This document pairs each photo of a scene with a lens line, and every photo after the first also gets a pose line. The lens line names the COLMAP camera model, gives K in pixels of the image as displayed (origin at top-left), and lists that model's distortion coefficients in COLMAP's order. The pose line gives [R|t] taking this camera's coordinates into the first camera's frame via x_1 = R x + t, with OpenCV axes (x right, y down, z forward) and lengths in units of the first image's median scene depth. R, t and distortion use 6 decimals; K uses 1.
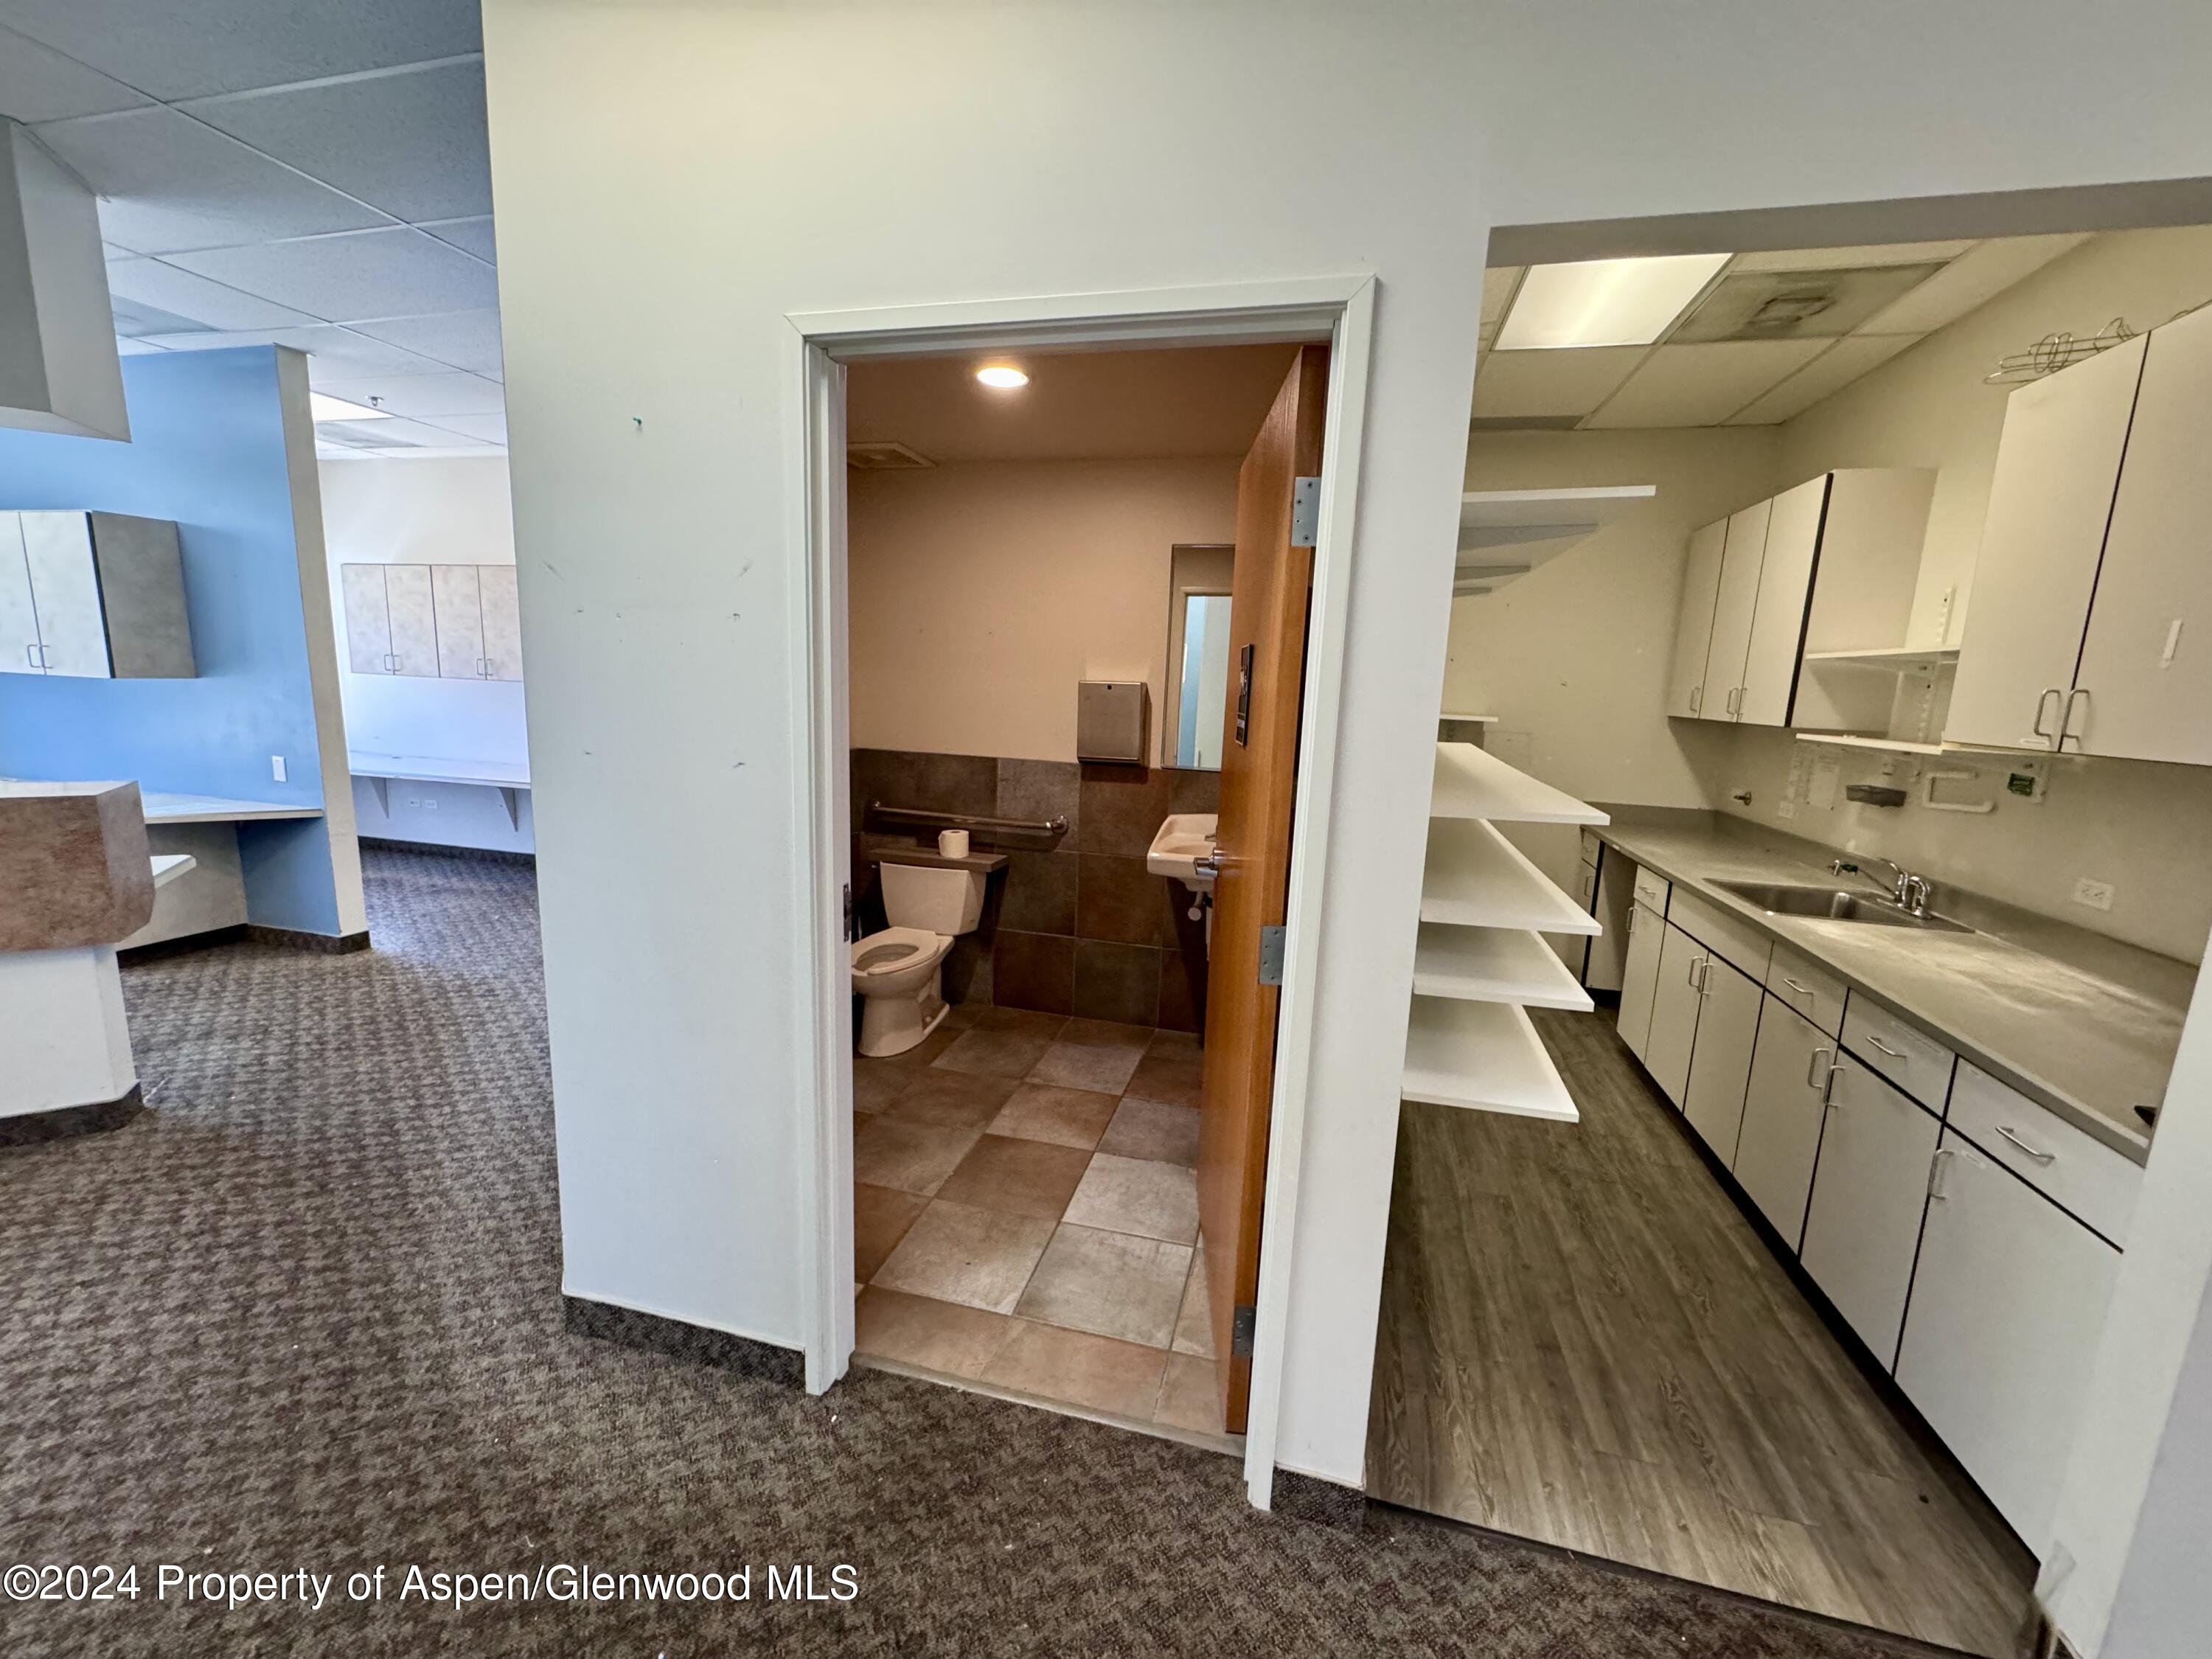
lens RADIAL K [[880.4, 0, 1108.0], [0, 880.4, 827.8], [0, 0, 1]] dist [-0.002356, 0.000424]
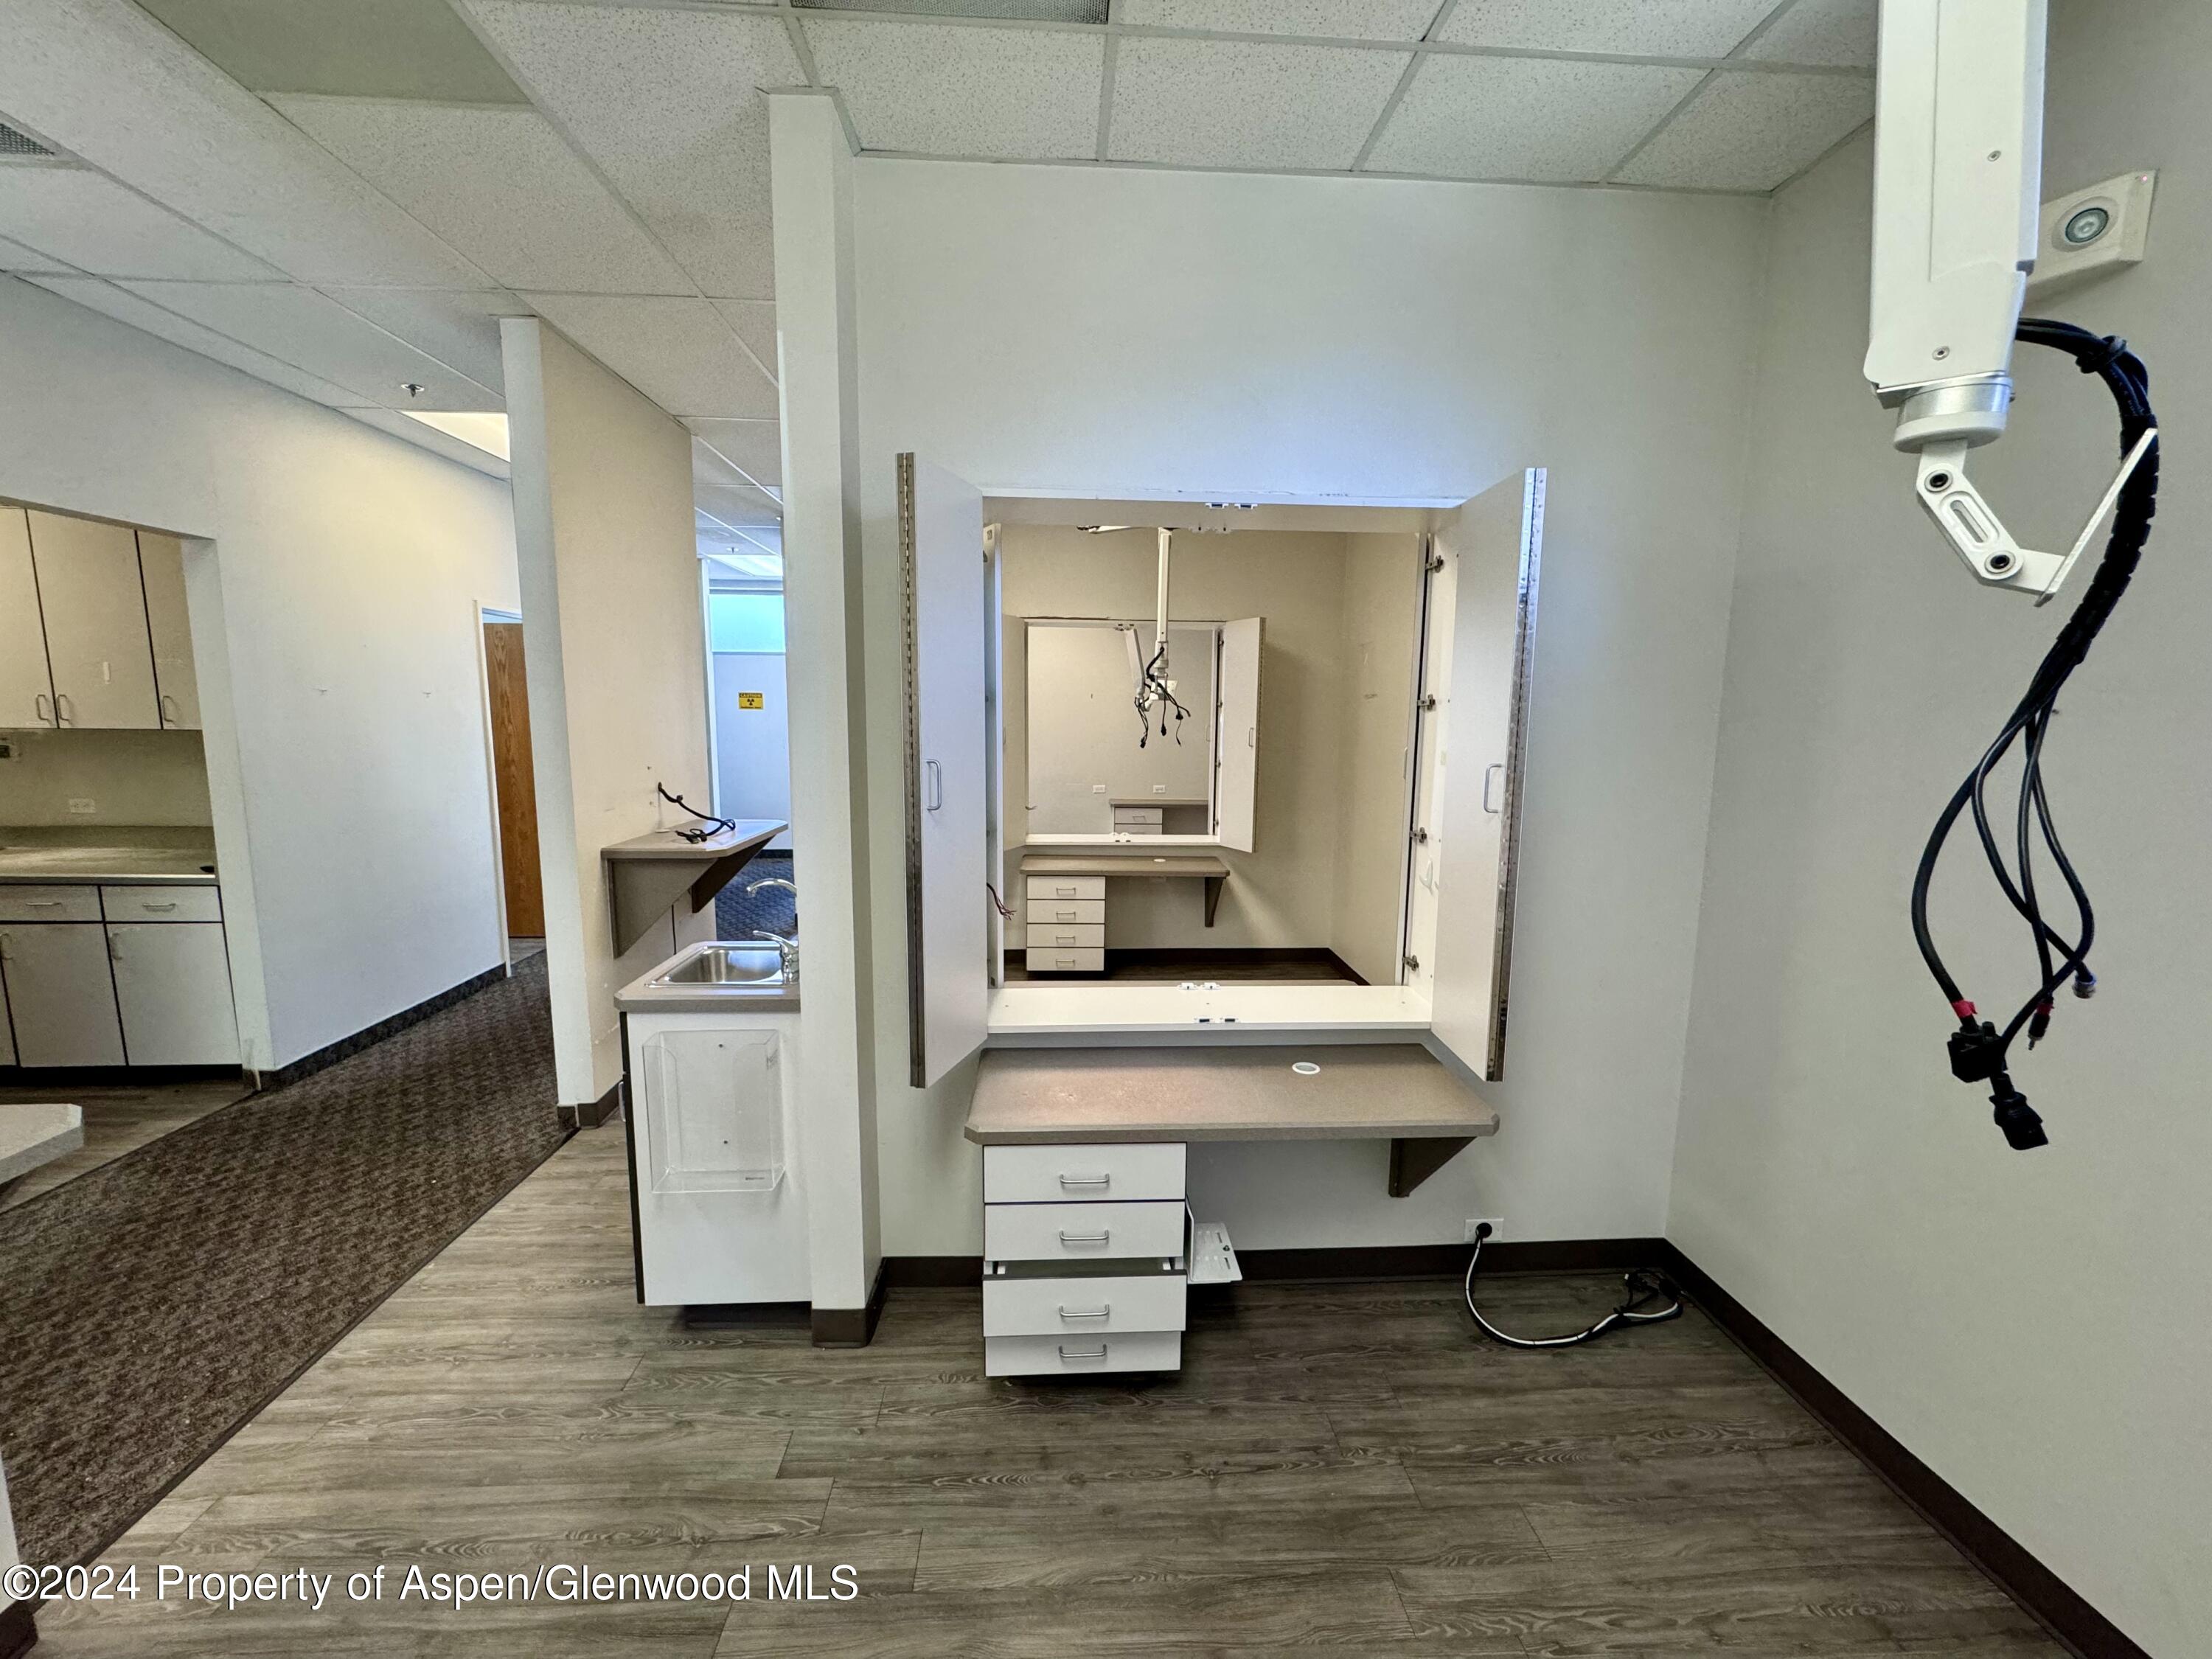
lens RADIAL K [[880.4, 0, 1107.8], [0, 880.4, 826.7], [0, 0, 1]] dist [-0.002356, 0.000424]
pose [[-0.307399, -0.169954, 0.936281, -1.274052], [0.137985, 0.965561, 0.220573, 0.009600], [-0.941523, 0.196997, -0.273361, -0.500217]]
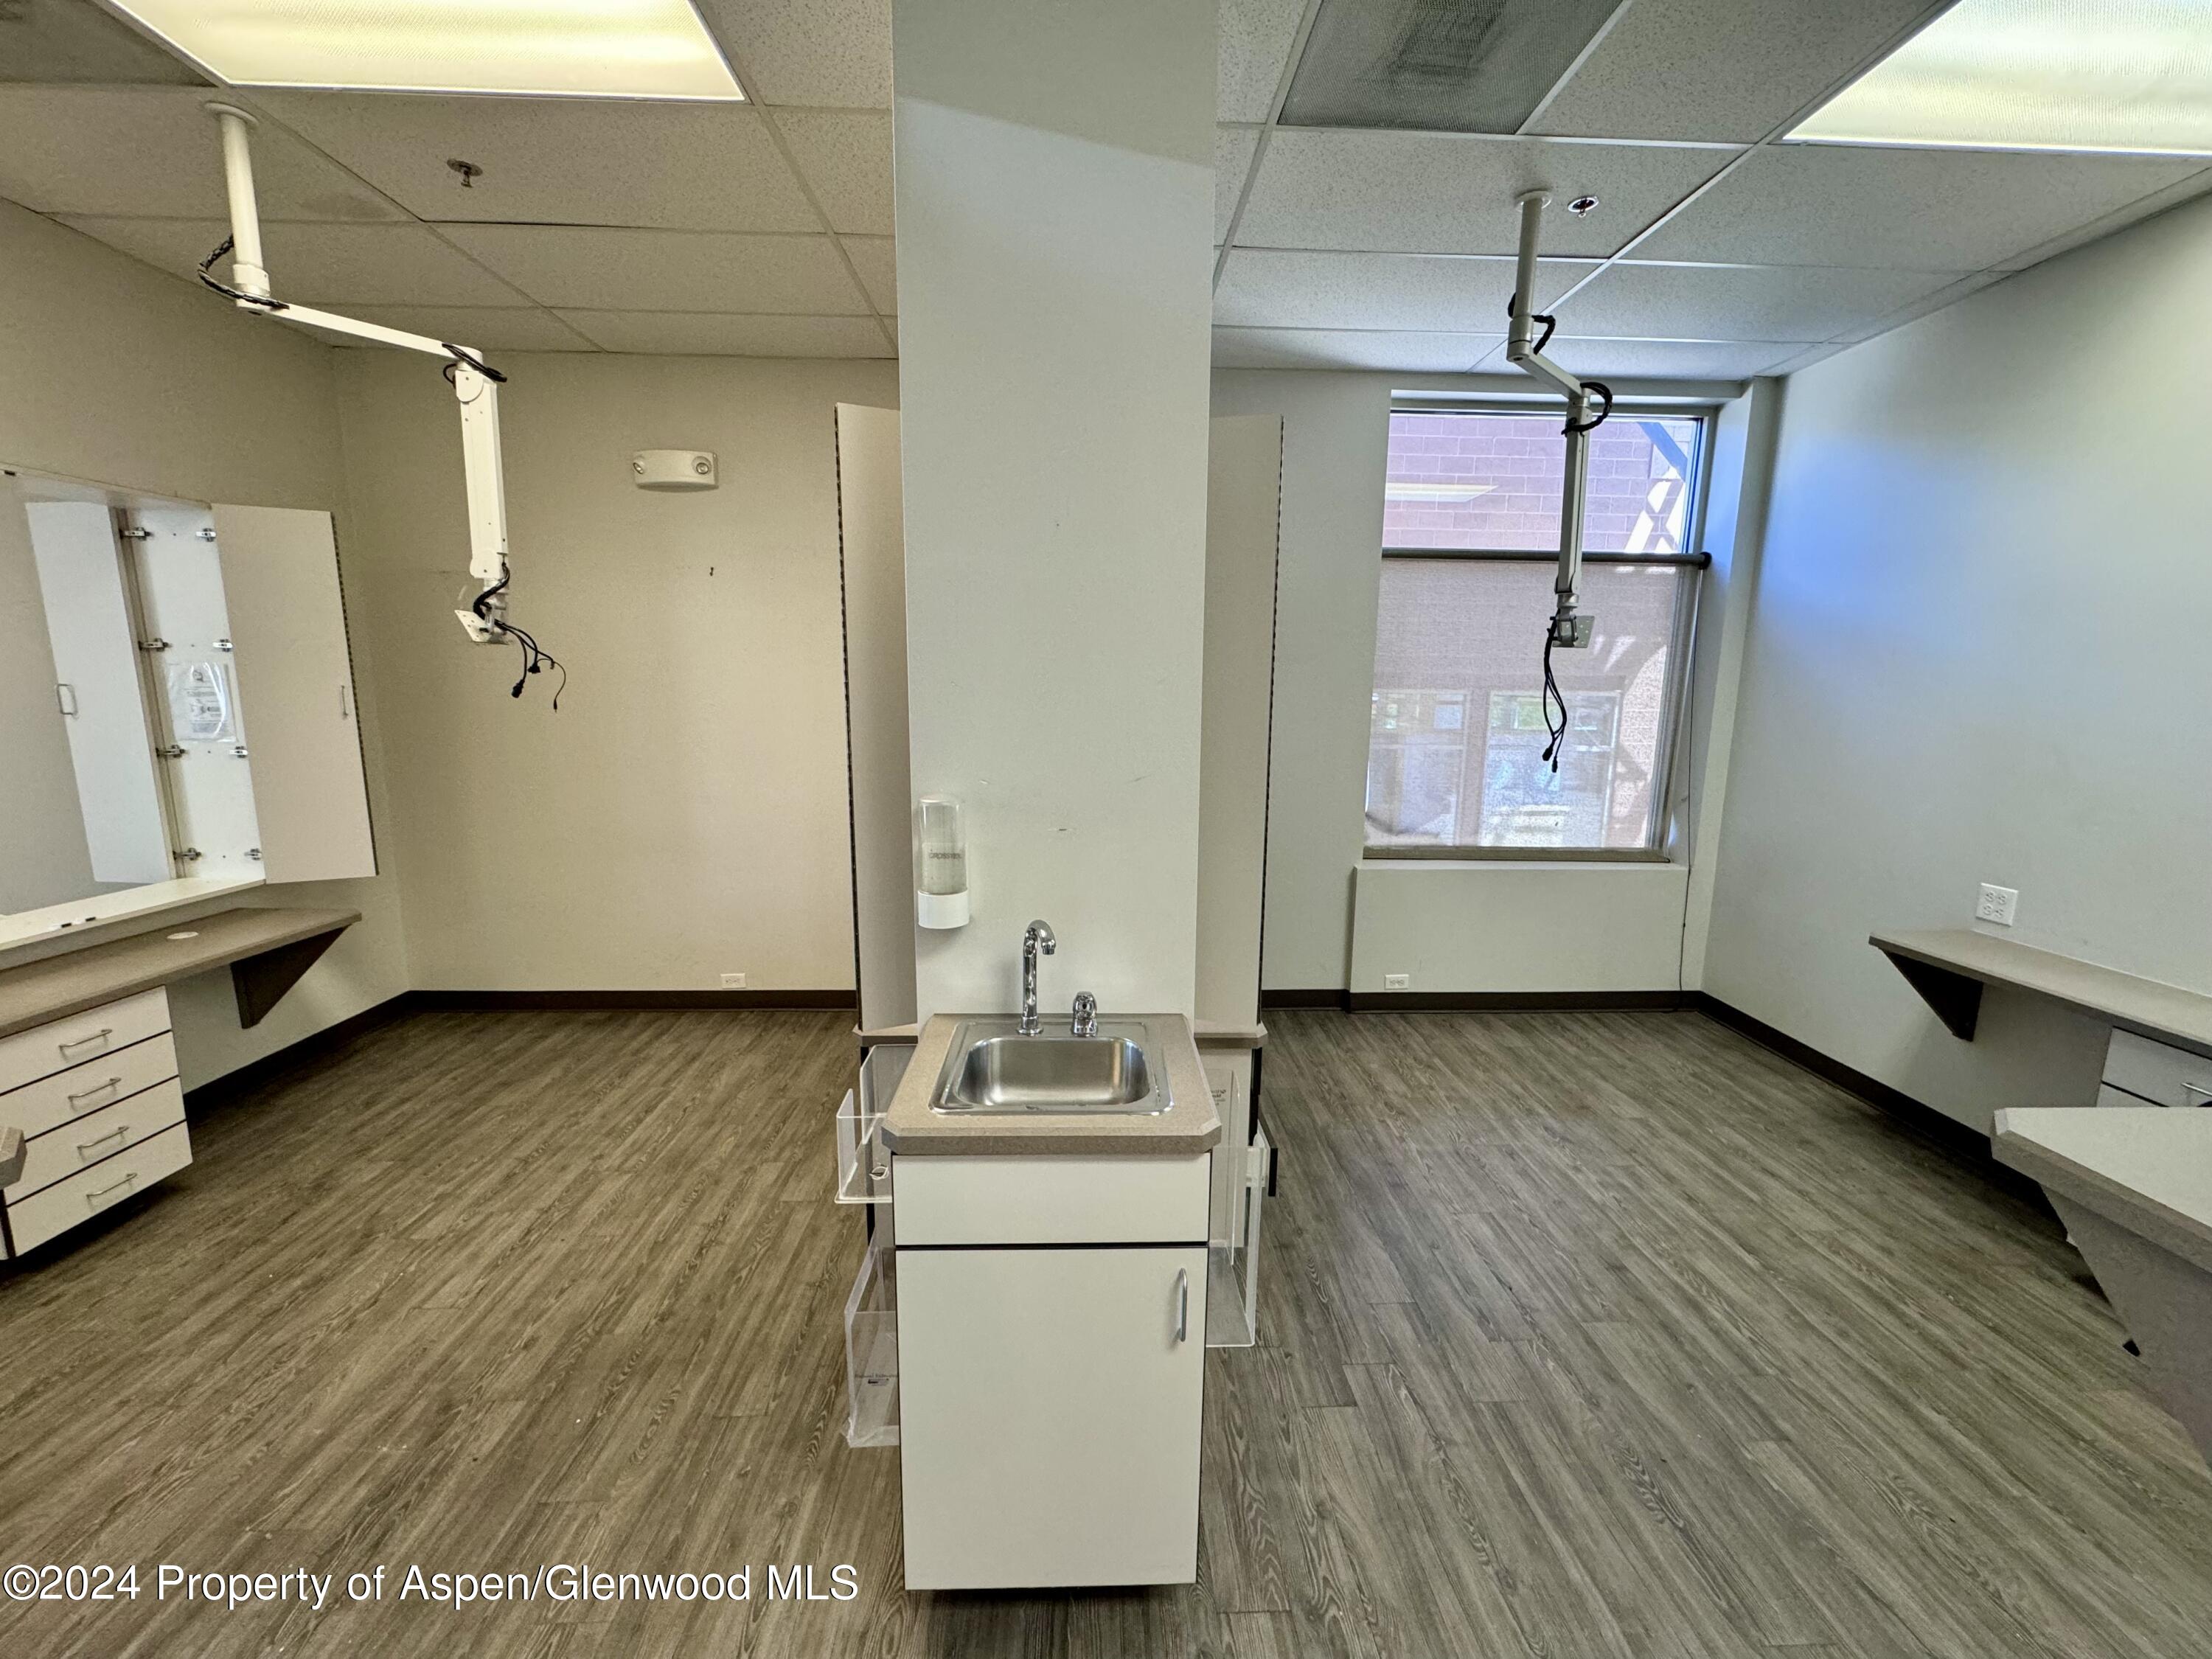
lens RADIAL K [[880.4, 0, 1107.8], [0, 880.4, 826.3], [0, 0, 1]] dist [-0.002356, 0.000424]
pose [[-0.957451, -0.005366, -0.288546, 0.016574], [-0.098421, 0.945959, 0.308990, -0.042328], [0.271294, 0.324242, -0.906238, 0.241494]]
